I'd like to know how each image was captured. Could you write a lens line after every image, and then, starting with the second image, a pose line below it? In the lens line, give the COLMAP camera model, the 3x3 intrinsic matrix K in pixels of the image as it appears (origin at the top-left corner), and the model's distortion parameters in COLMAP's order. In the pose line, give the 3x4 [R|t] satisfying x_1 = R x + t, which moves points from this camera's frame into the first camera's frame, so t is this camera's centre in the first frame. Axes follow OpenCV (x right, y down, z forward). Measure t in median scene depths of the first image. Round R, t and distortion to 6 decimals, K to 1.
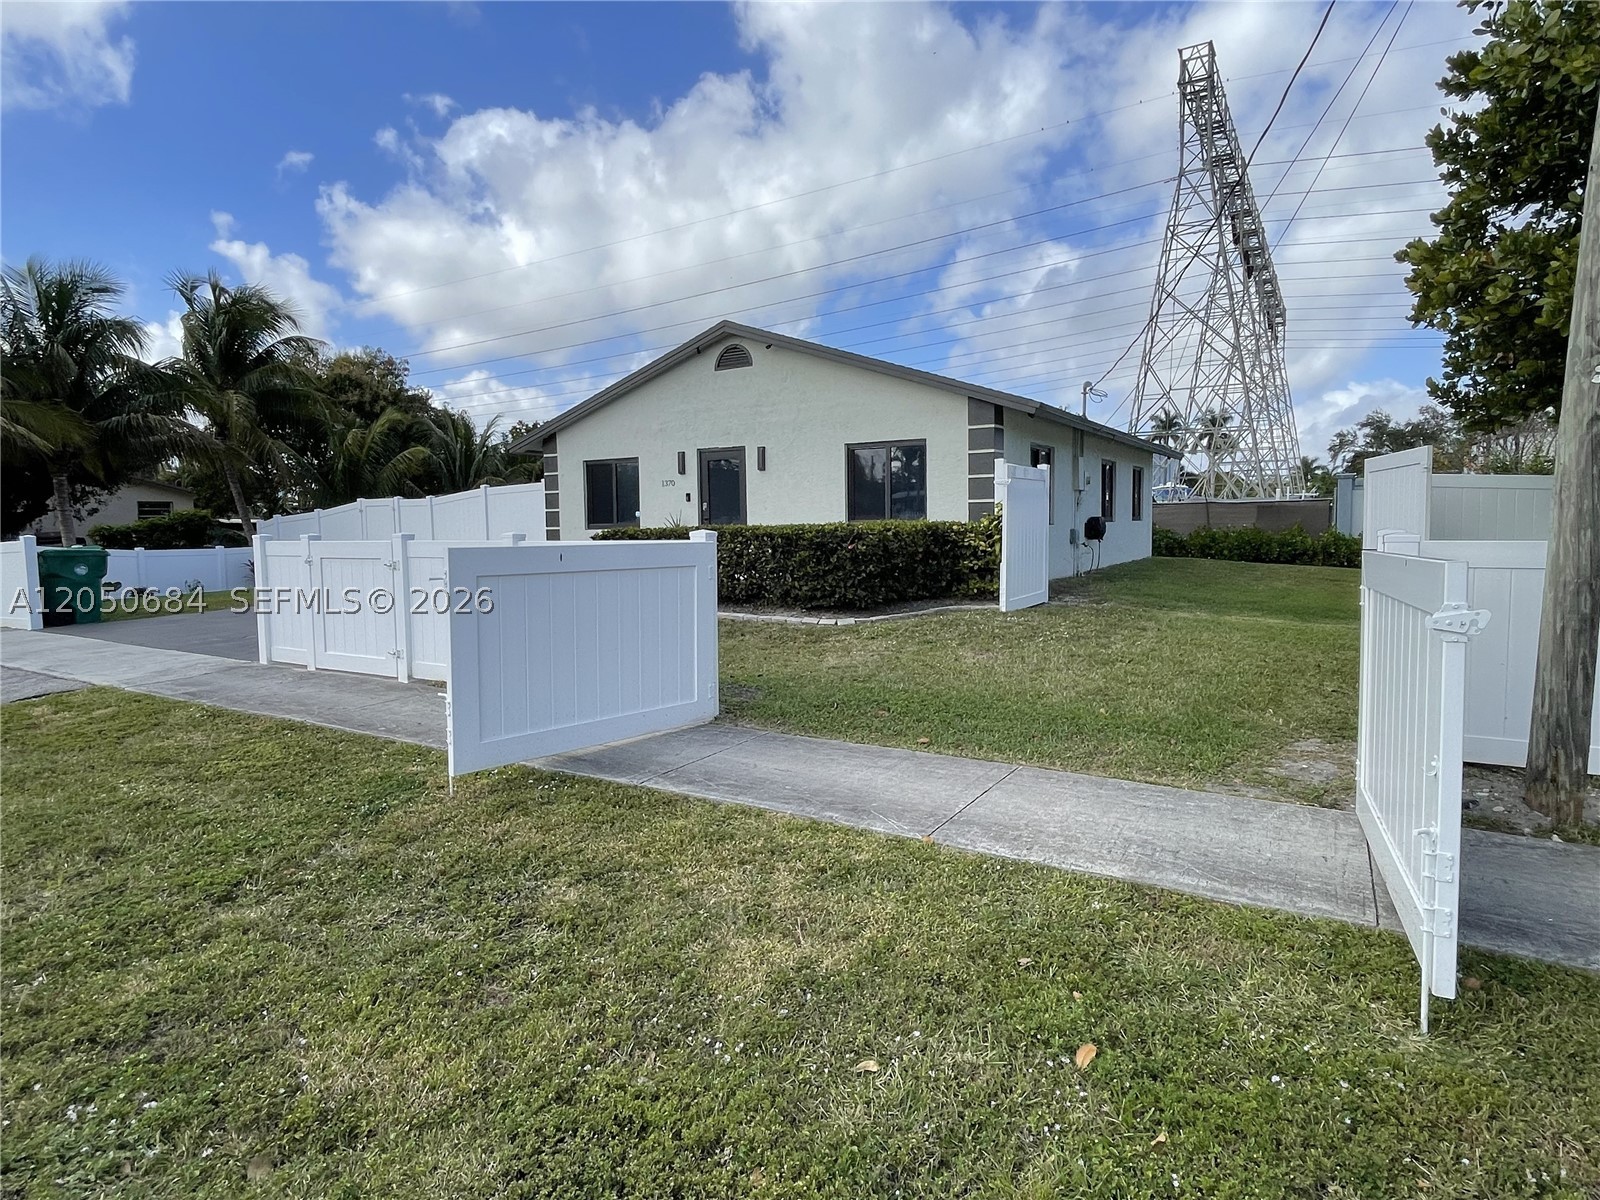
lens RADIAL K [[897.8, 0, 799.4], [0, 897.8, 591.9], [0, 0, 1]] dist [0.000680, -0.000357]
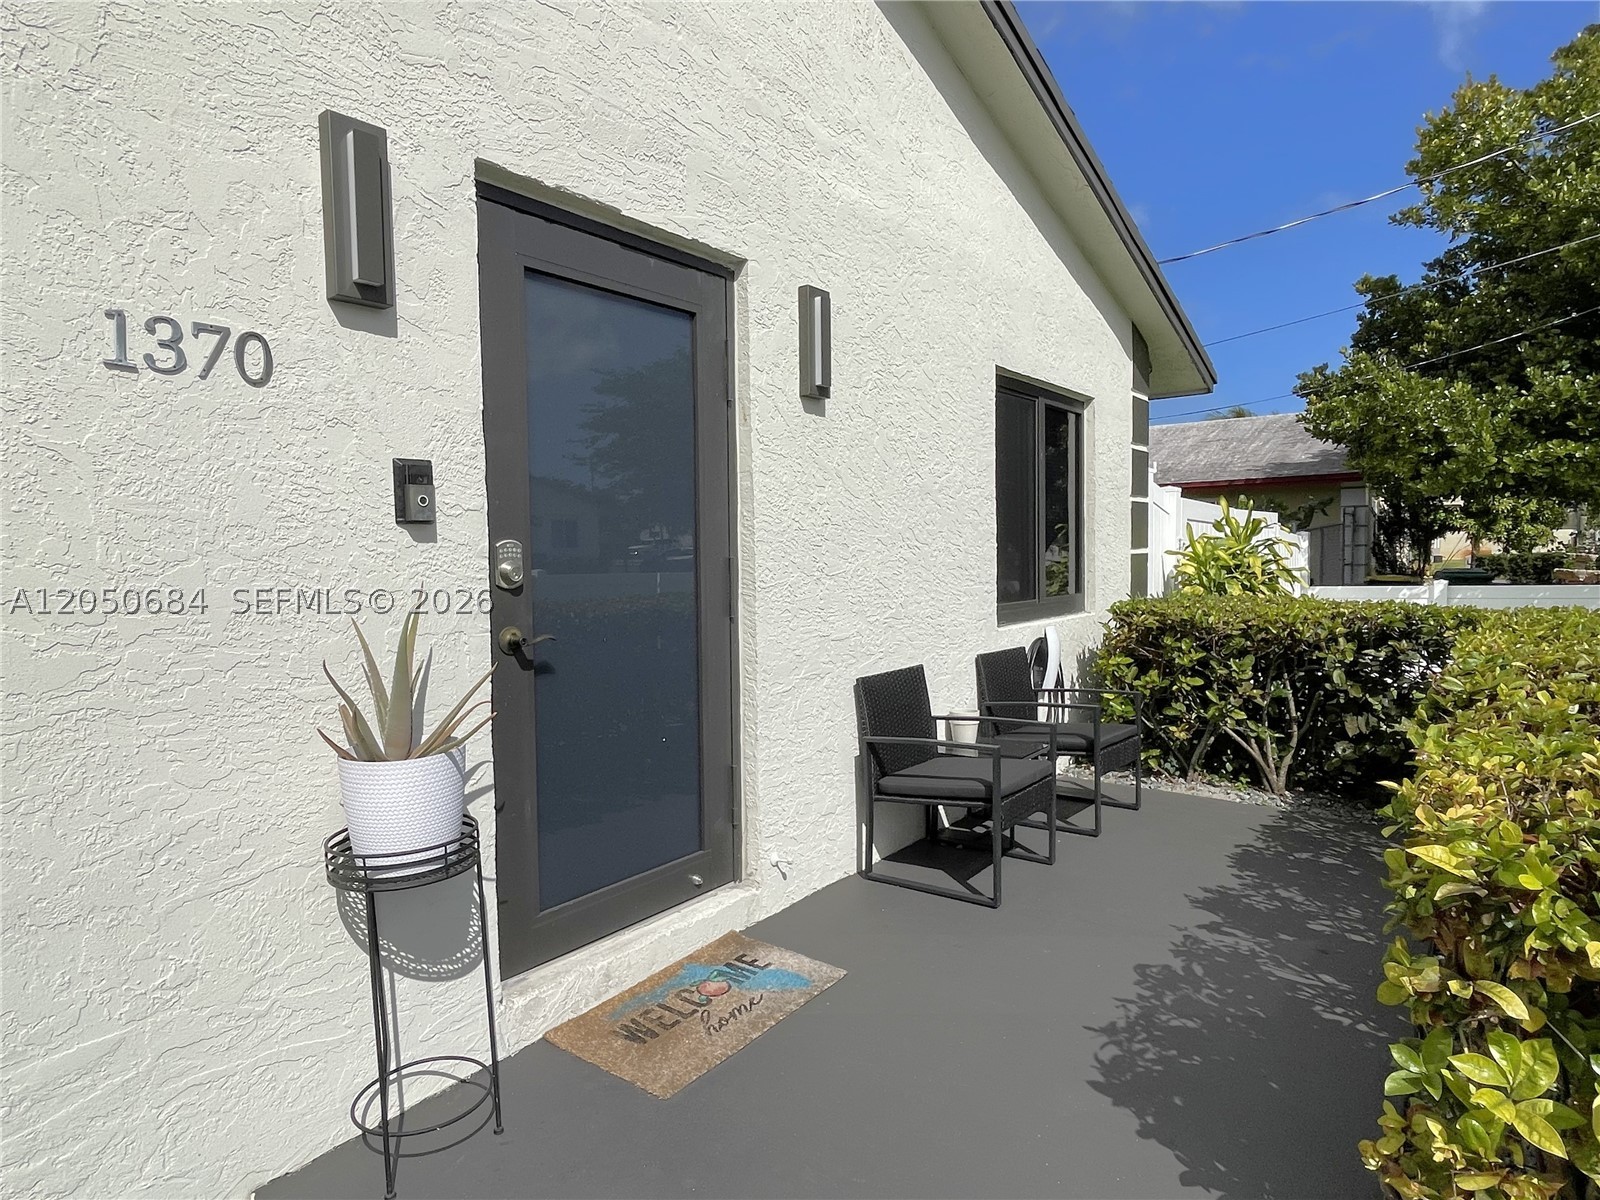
lens RADIAL K [[931.1, 0, 805.1], [0, 931.1, 602.3], [0, 0, 1]] dist [-0.001889, -0.001107]
pose [[0.101278, -0.045382, 0.993823, -0.310147], [0.087020, 0.995534, 0.036592, -0.108376], [-0.991045, 0.082776, 0.104775, 1.127028]]
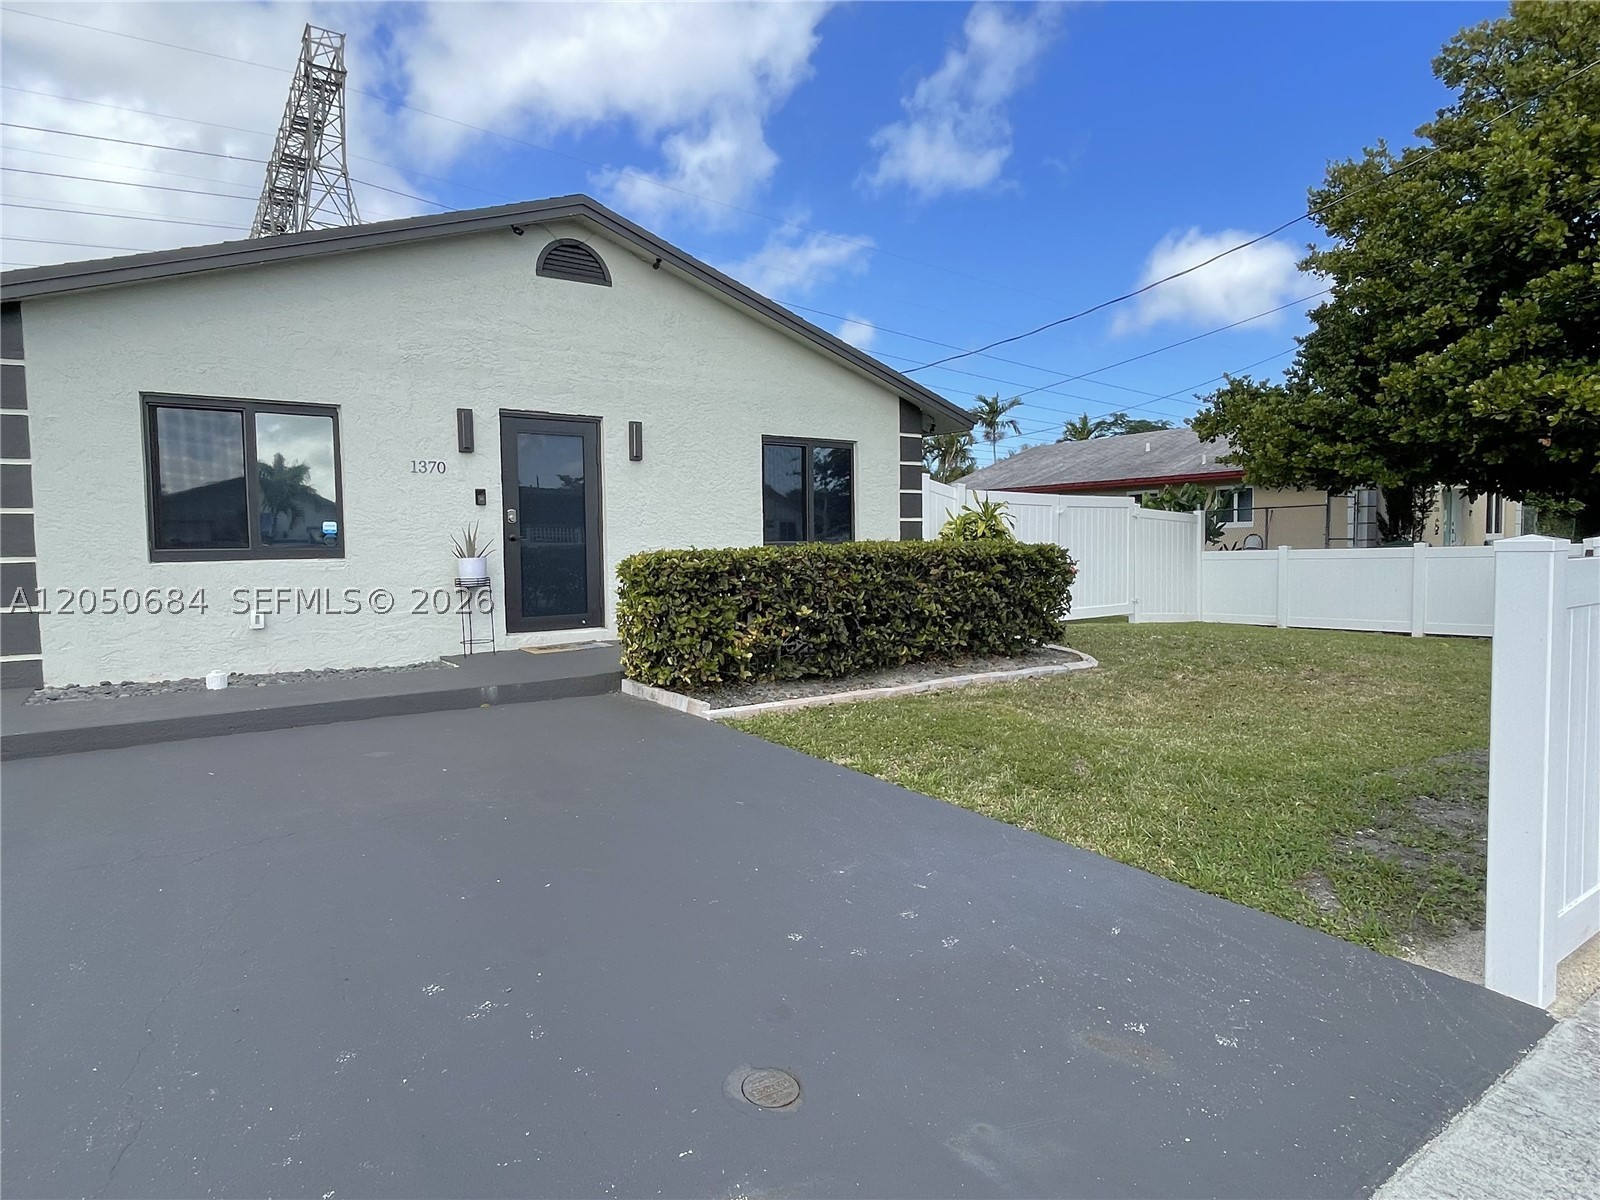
lens RADIAL K [[897.8, 0, 799.4], [0, 897.8, 591.9], [0, 0, 1]] dist [0.000680, -0.000357]
pose [[0.401793, -0.038081, 0.914939, -0.647368], [0.081397, 0.996665, 0.005737, -0.045467], [-0.912106, 0.072169, 0.403552, 0.751544]]
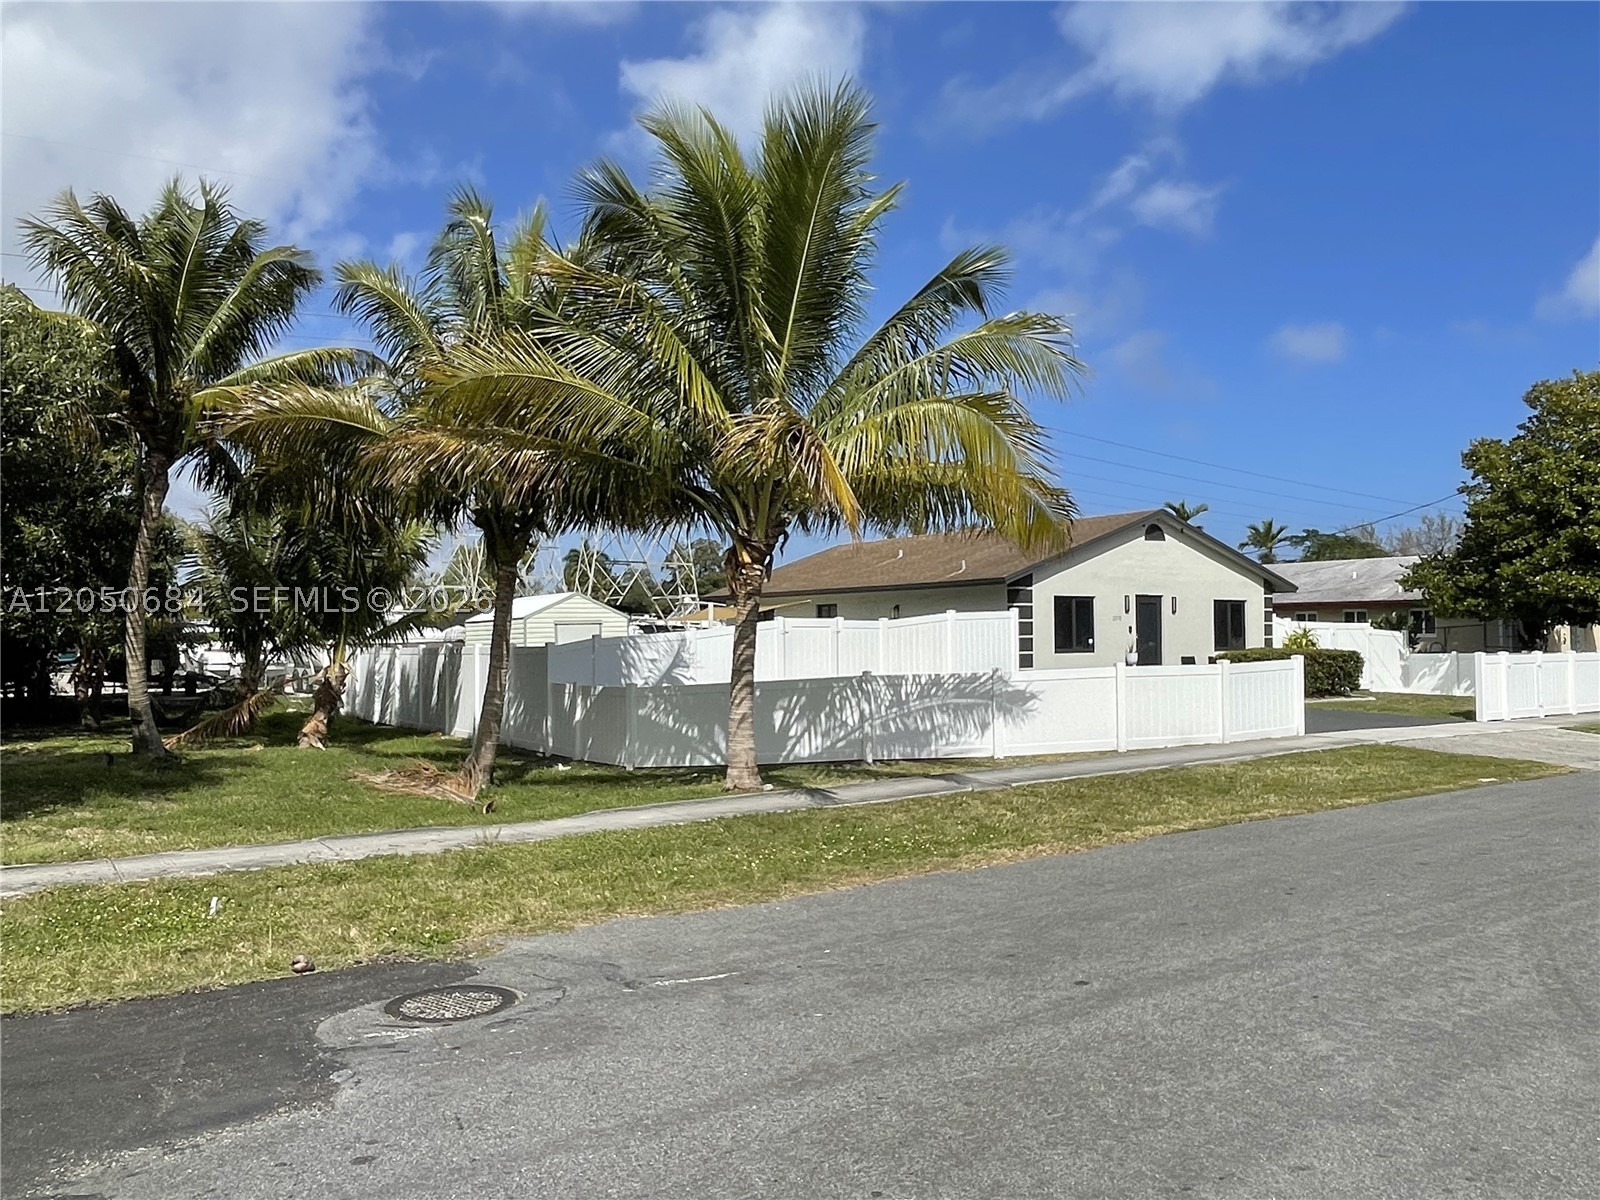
lens RADIAL K [[1221.0, 0, 805.2], [0, 1221.0, 578.8], [0, 0, 1]] dist [0.003433, -0.000930]
pose [[0.409726, 0.058407, 0.910337, -2.410919], [0.070373, 0.992950, -0.095381, -0.049450], [-0.909490, 0.103143, 0.402728, 0.847998]]
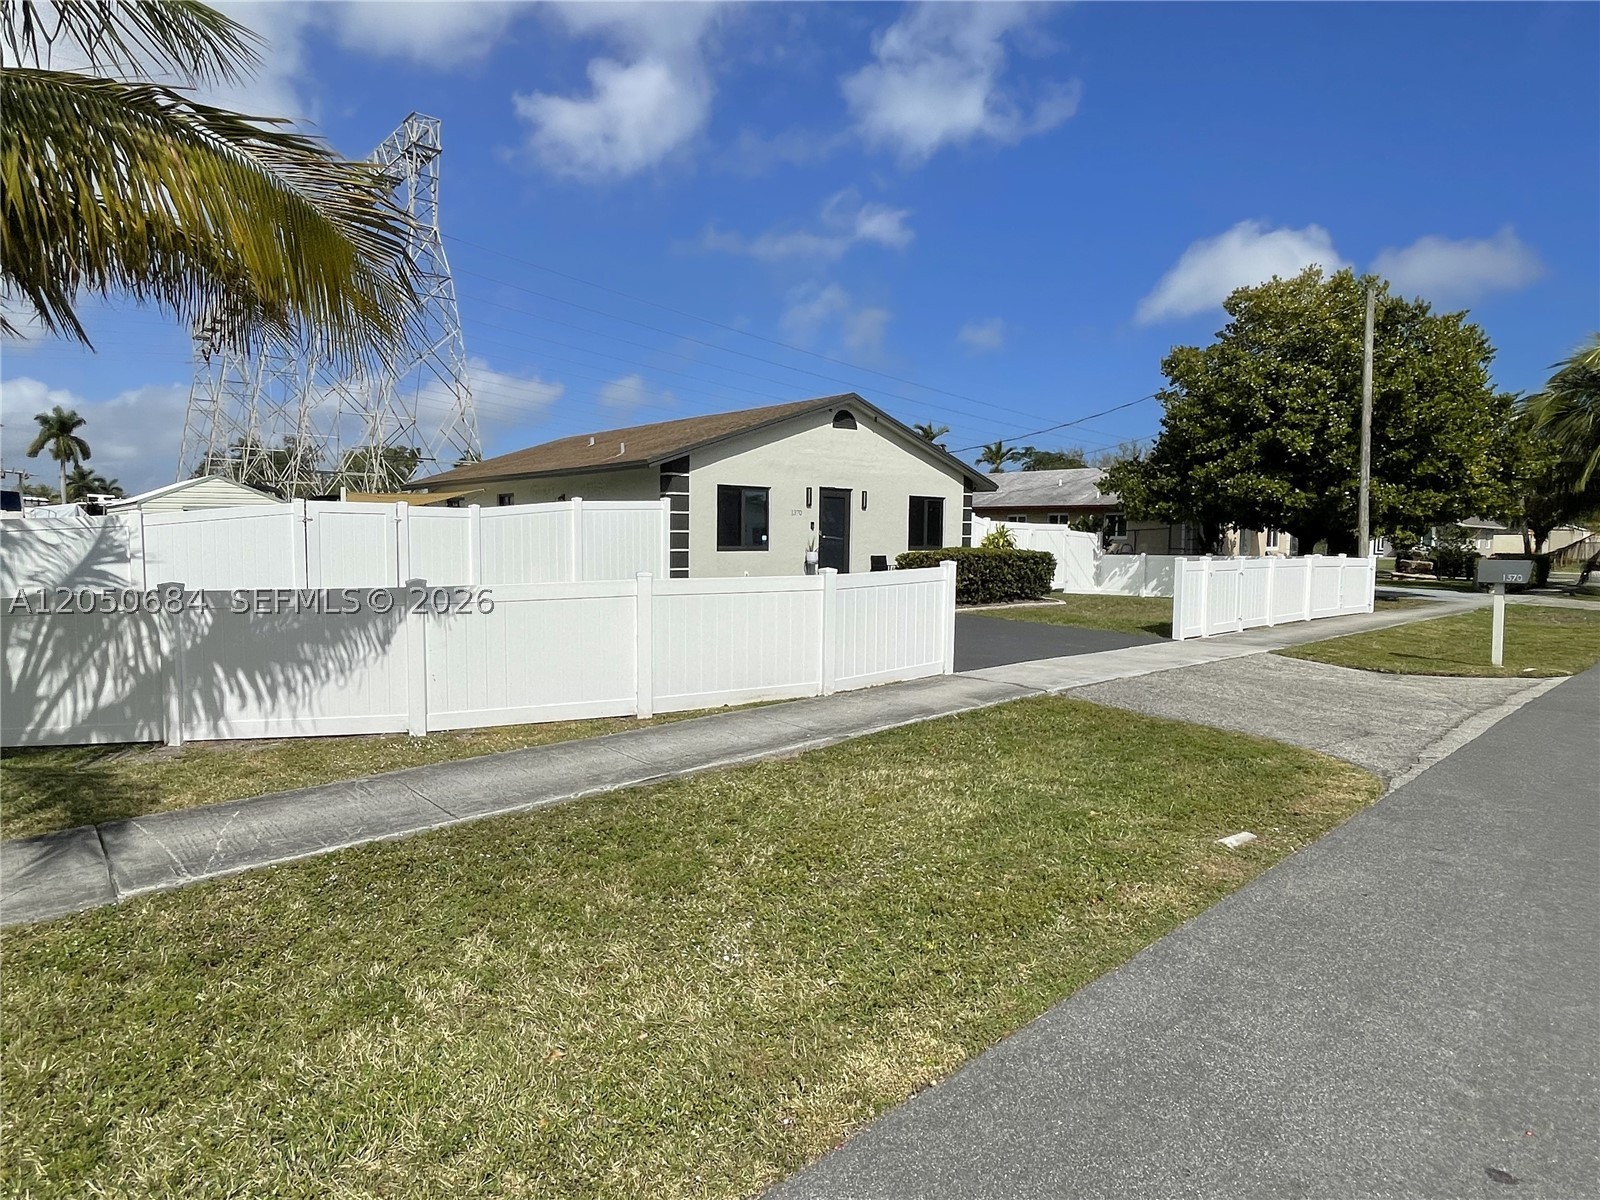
lens RADIAL K [[897.8, 0, 799.4], [0, 897.8, 591.9], [0, 0, 1]] dist [0.000680, -0.000357]
pose [[0.286383, -0.040670, 0.957252, -1.570741], [0.061471, 0.997820, 0.024003, -0.055803], [-0.956141, 0.051970, 0.288259, 0.813872]]
